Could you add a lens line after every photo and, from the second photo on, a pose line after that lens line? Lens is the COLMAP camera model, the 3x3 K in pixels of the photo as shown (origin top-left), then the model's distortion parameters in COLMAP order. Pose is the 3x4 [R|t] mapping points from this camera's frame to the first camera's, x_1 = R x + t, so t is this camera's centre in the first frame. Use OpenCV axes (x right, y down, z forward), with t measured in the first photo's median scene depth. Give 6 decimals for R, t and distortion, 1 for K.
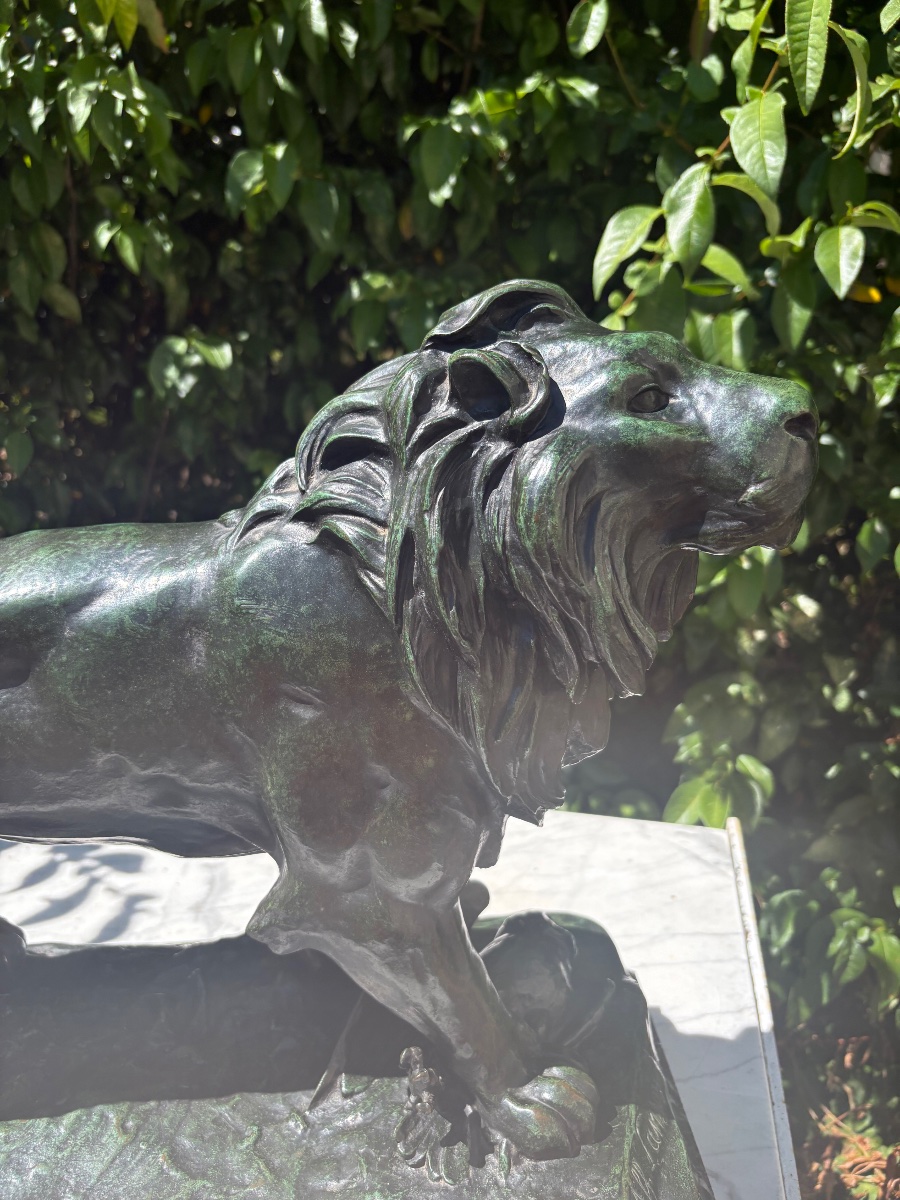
lens RADIAL K [[1049.1, 0, 490.1], [0, 1049.1, 681.4], [0, 0, 1]] dist [0.126963, -0.210348]
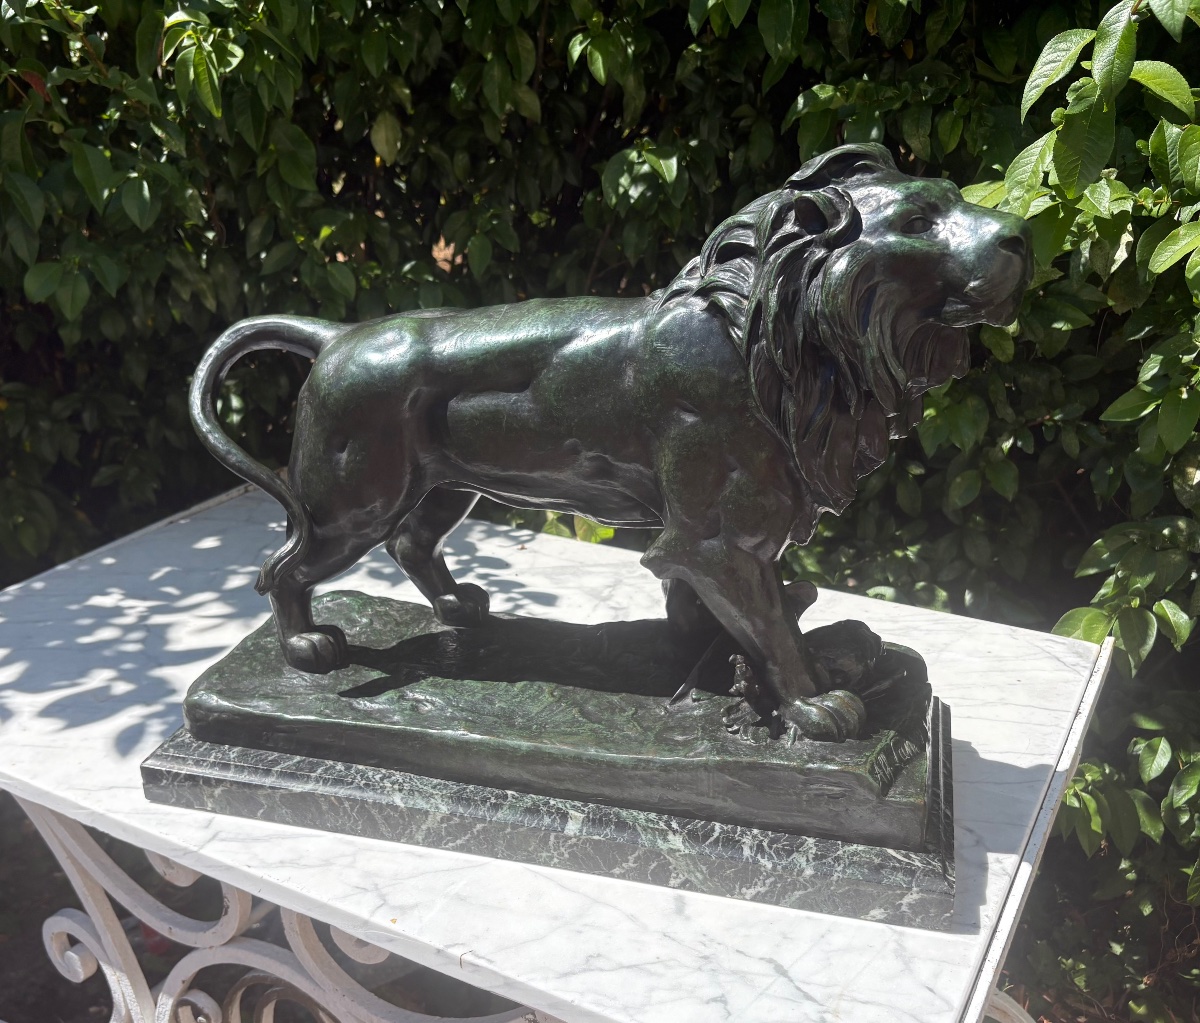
lens RADIAL K [[1042.6, 0, 598.6], [0, 1042.6, 564.3], [0, 0, 1]] dist [0.050604, -0.105085]
pose [[0.955020, 0.115843, -0.272979, 0.162081], [-0.096138, 0.991772, 0.084534, 0.137778], [0.280526, -0.054488, 0.958299, -0.606755]]
